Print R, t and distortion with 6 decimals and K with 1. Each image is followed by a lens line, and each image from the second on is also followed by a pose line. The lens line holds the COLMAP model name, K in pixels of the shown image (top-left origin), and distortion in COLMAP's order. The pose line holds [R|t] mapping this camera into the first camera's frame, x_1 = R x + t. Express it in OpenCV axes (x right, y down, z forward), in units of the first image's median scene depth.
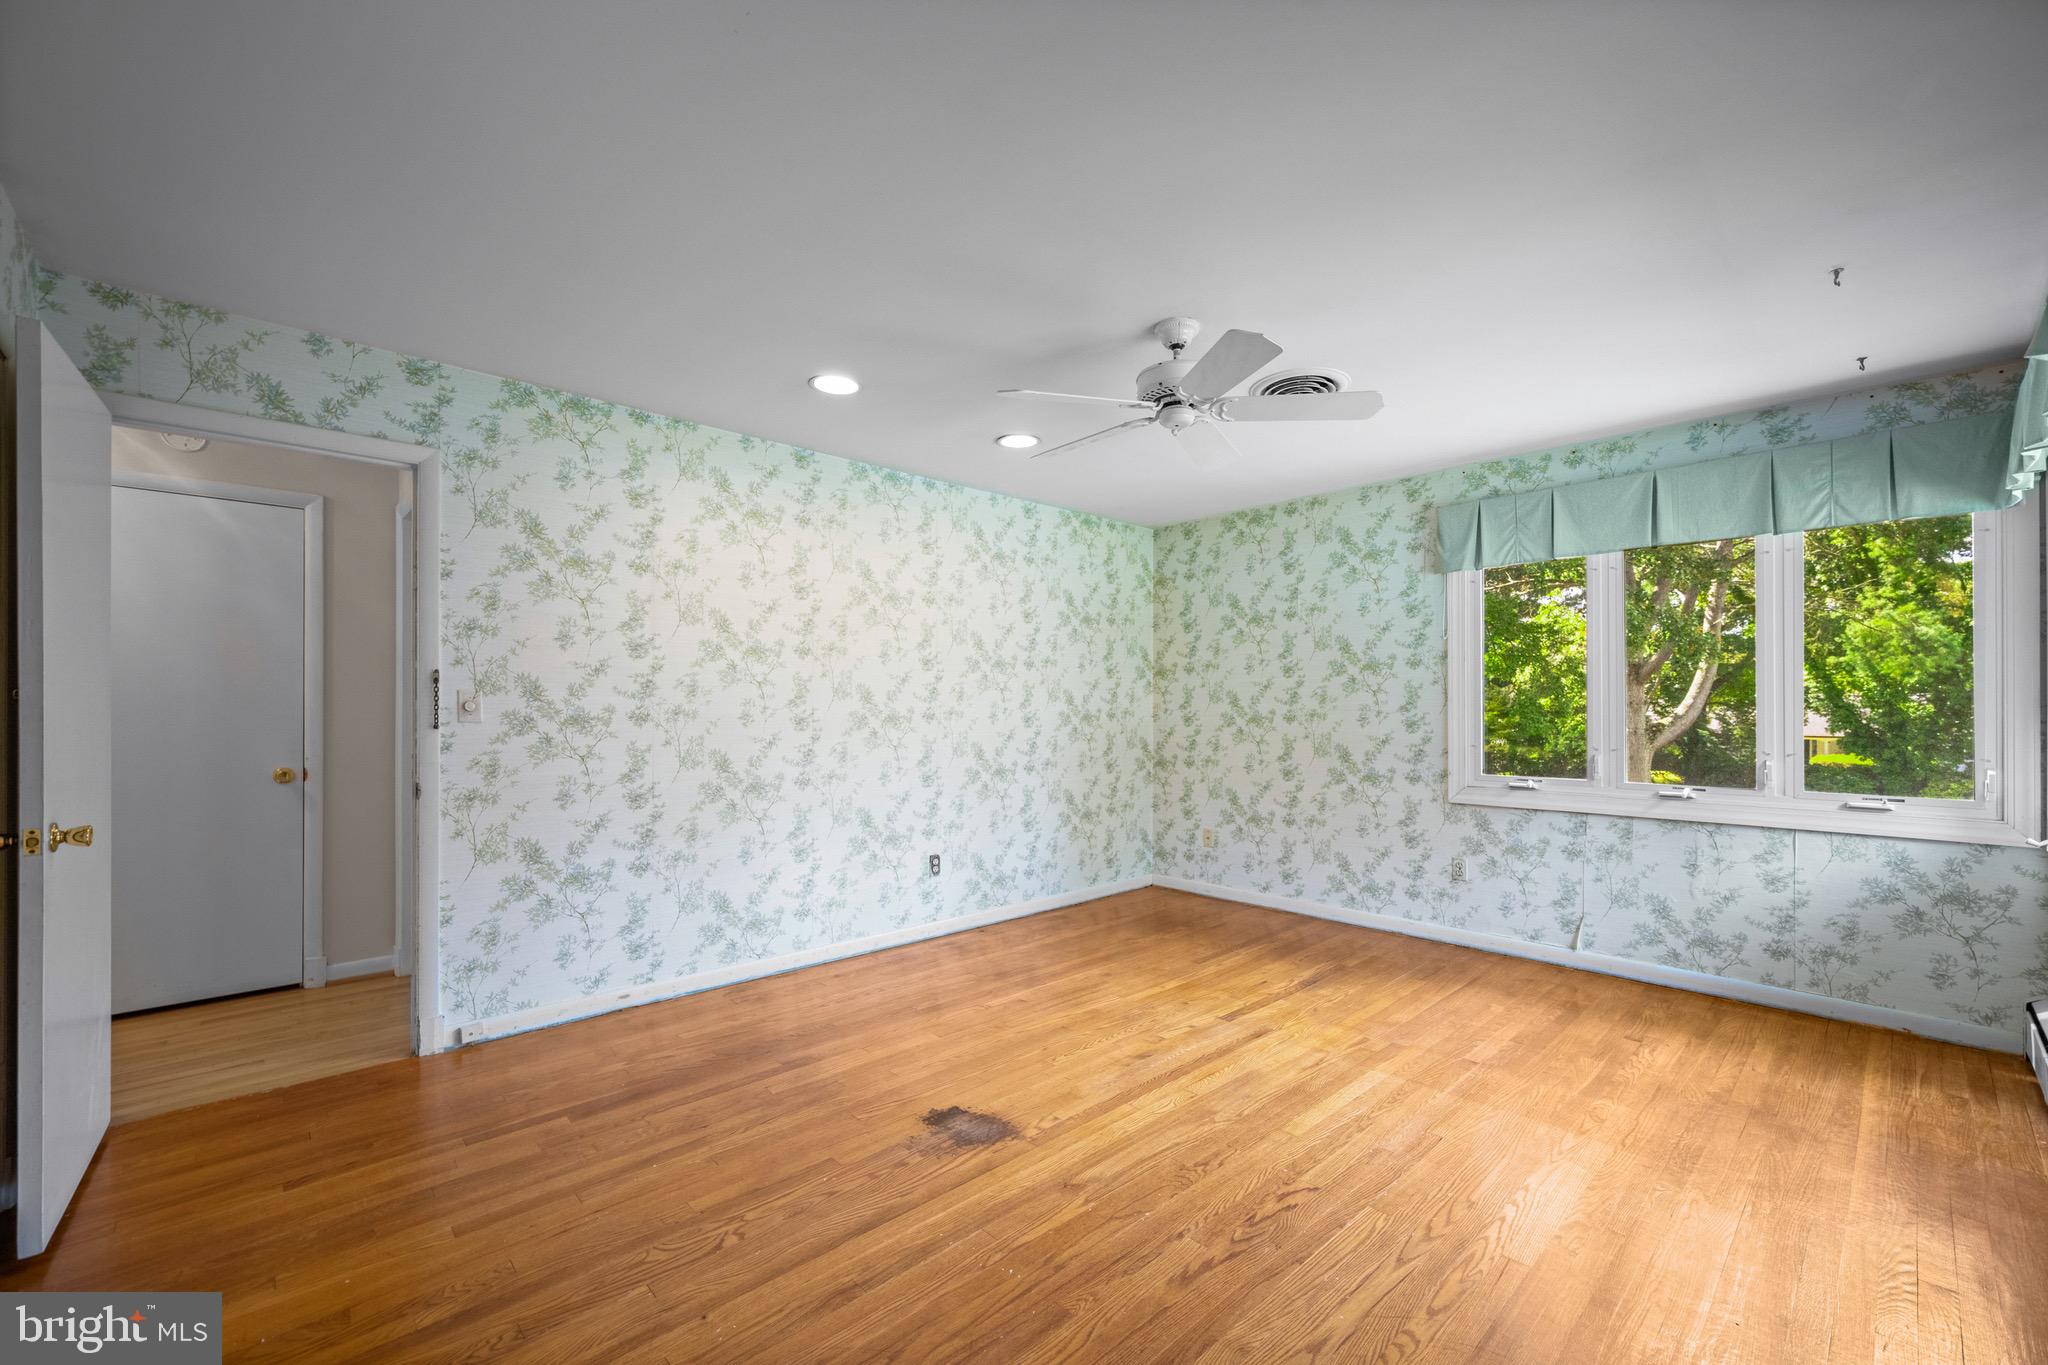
lens RADIAL K [[817.1, 0, 1017.4], [0, 817.1, 708.0], [0, 0, 1]] dist [0.001194, 0.000004]
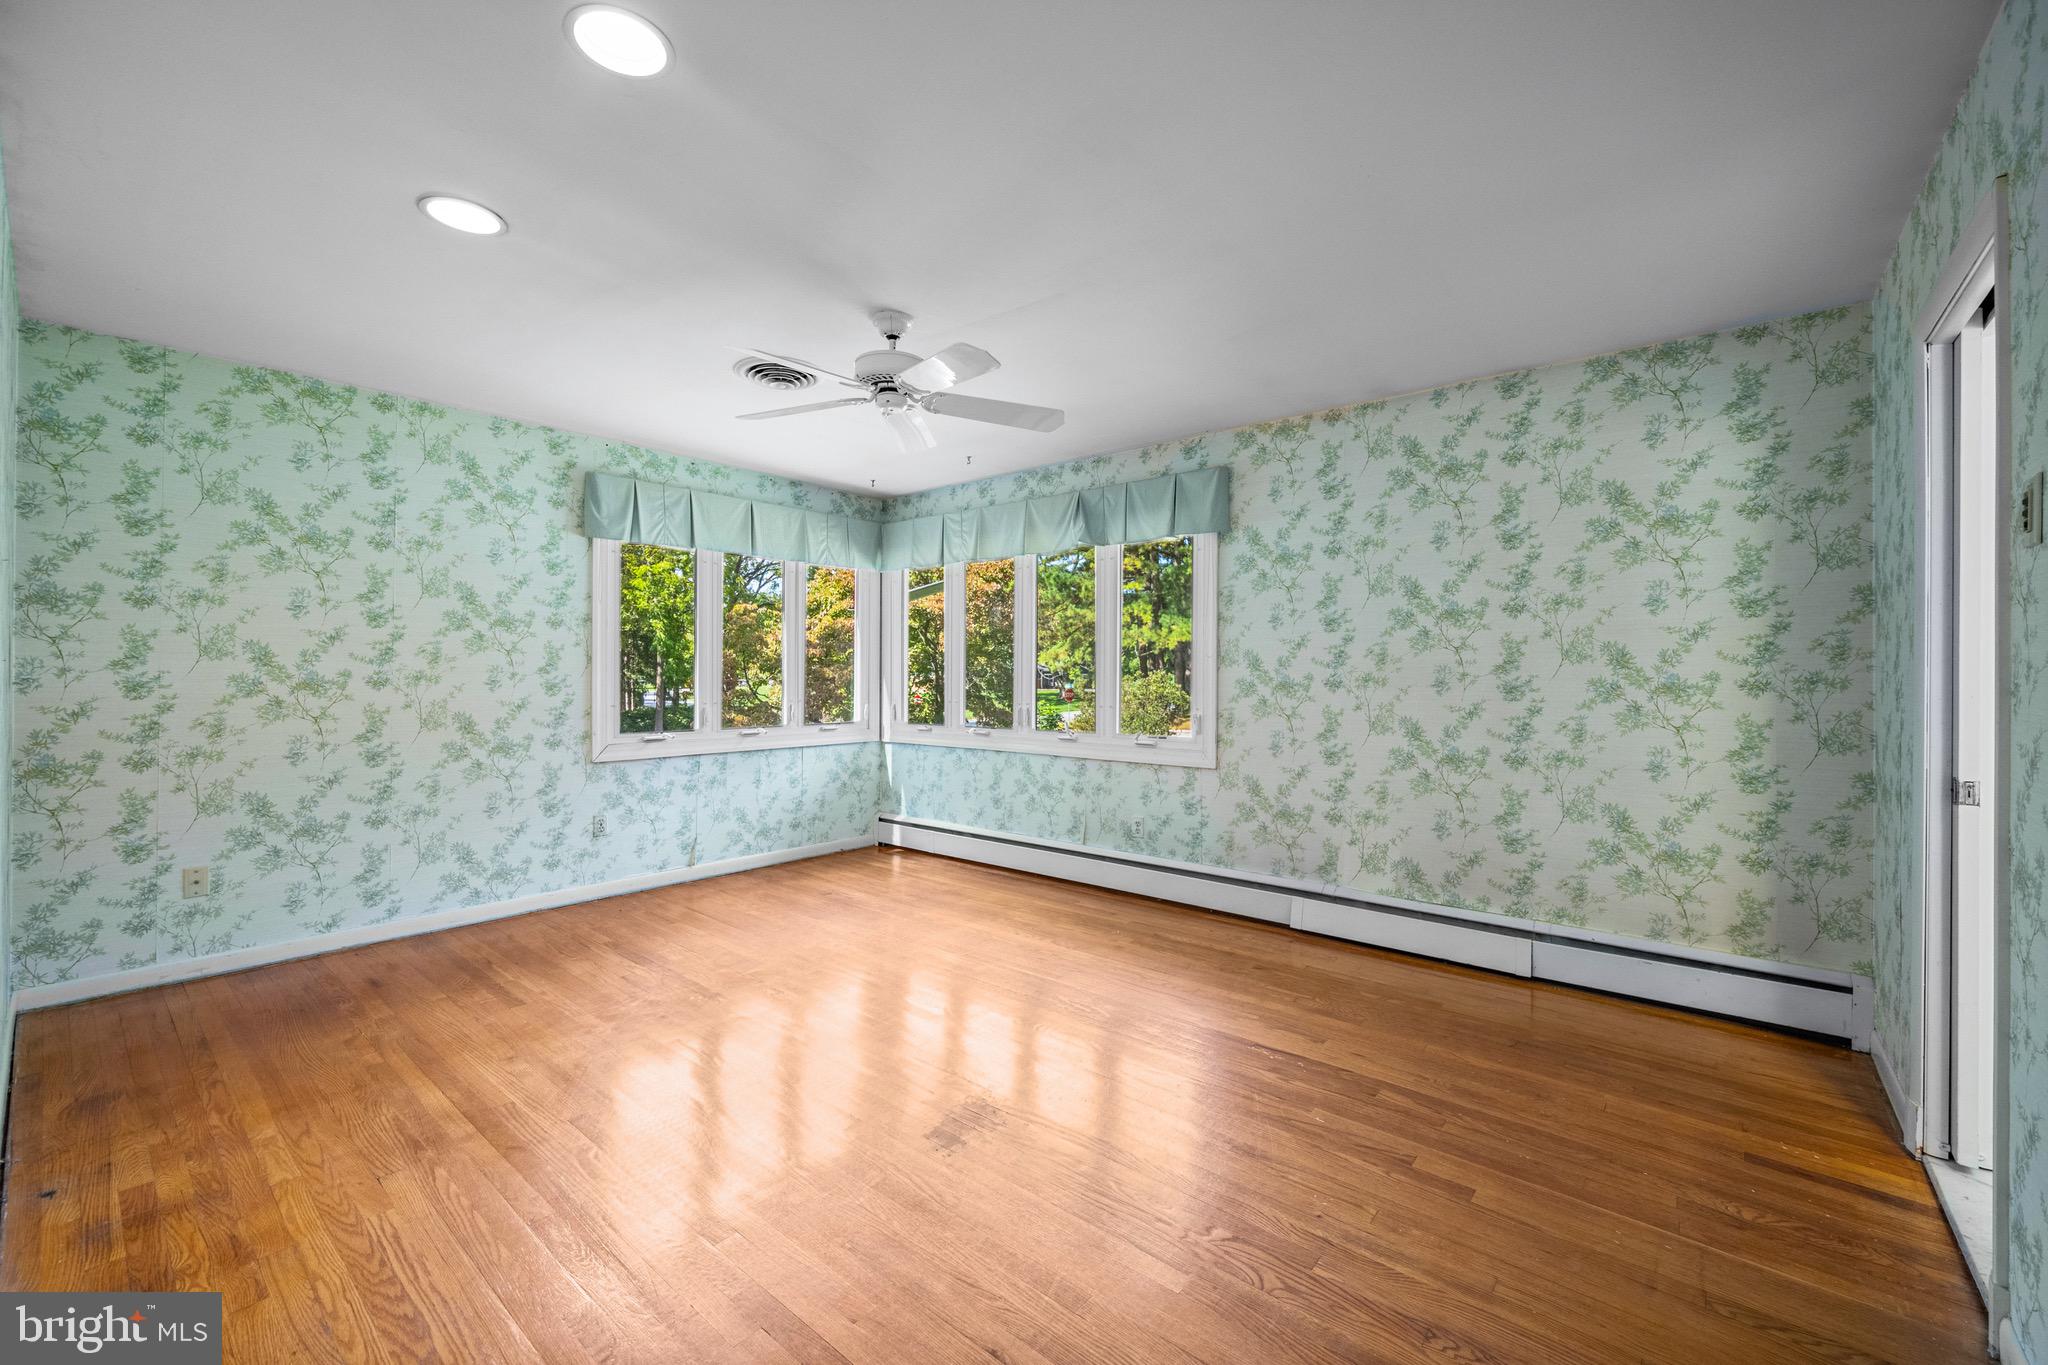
lens RADIAL K [[817.1, 0, 1017.0], [0, 817.1, 671.5], [0, 0, 1]] dist [0.001194, 0.000004]
pose [[-0.101027, 0.002796, 0.994880, -0.529708], [-0.005539, 0.999979, -0.003373, 0.002243], [-0.994868, -0.005852, -0.101009, 0.563508]]
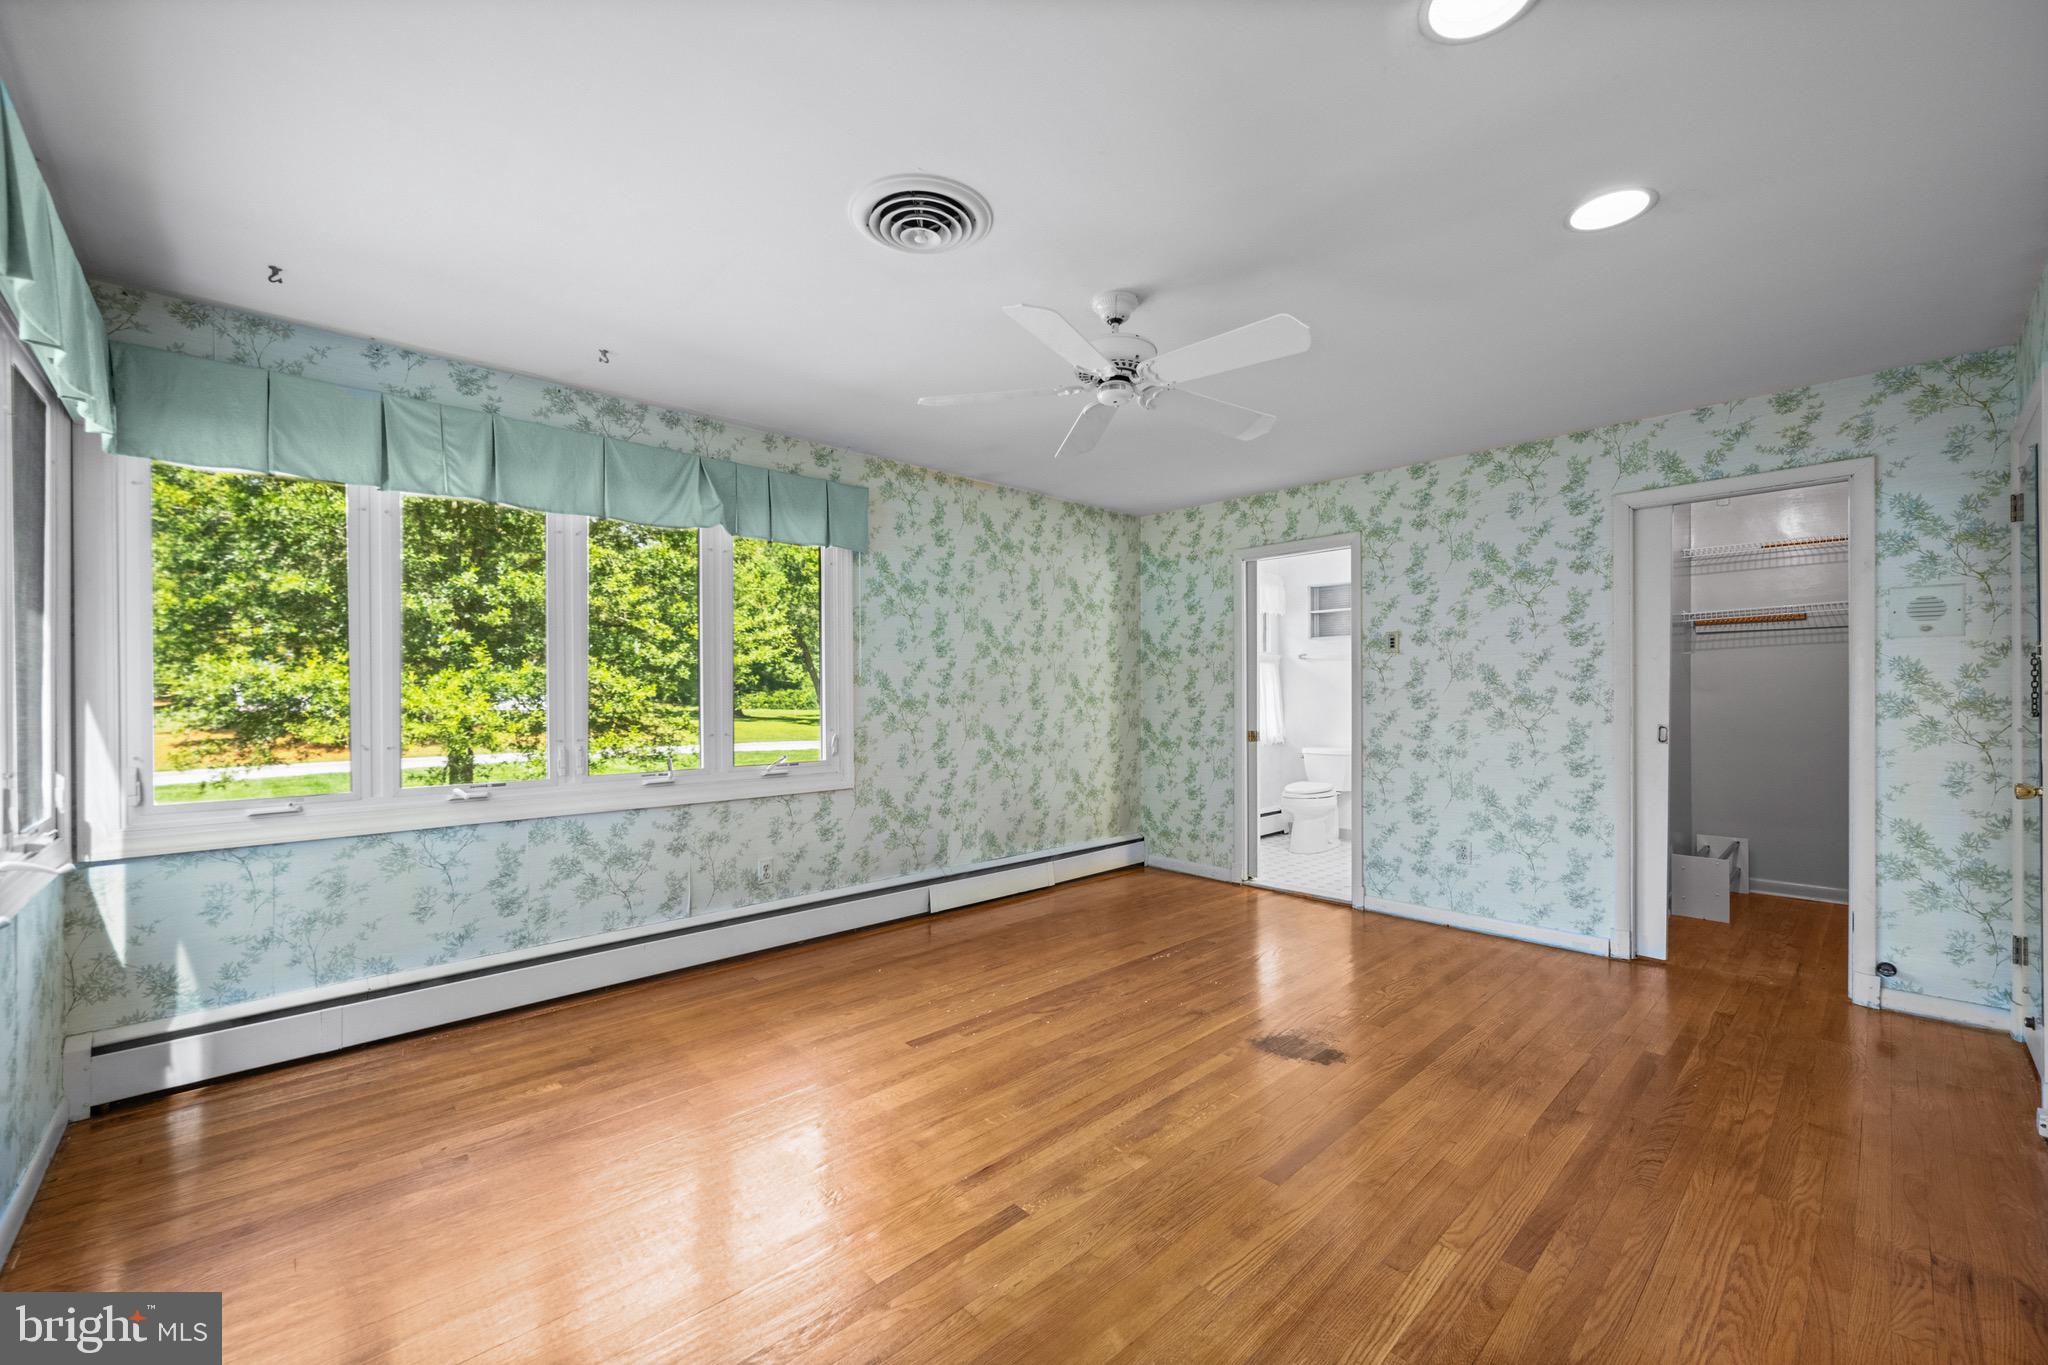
lens RADIAL K [[817.1, 0, 1017.4], [0, 817.1, 694.3], [0, 0, 1]] dist [0.001194, 0.000004]
pose [[-0.999746, 0.004575, 0.022090, 0.183203], [0.004559, 0.999989, -0.000792, 0.003647], [-0.022094, -0.000691, -0.999756, 1.185153]]
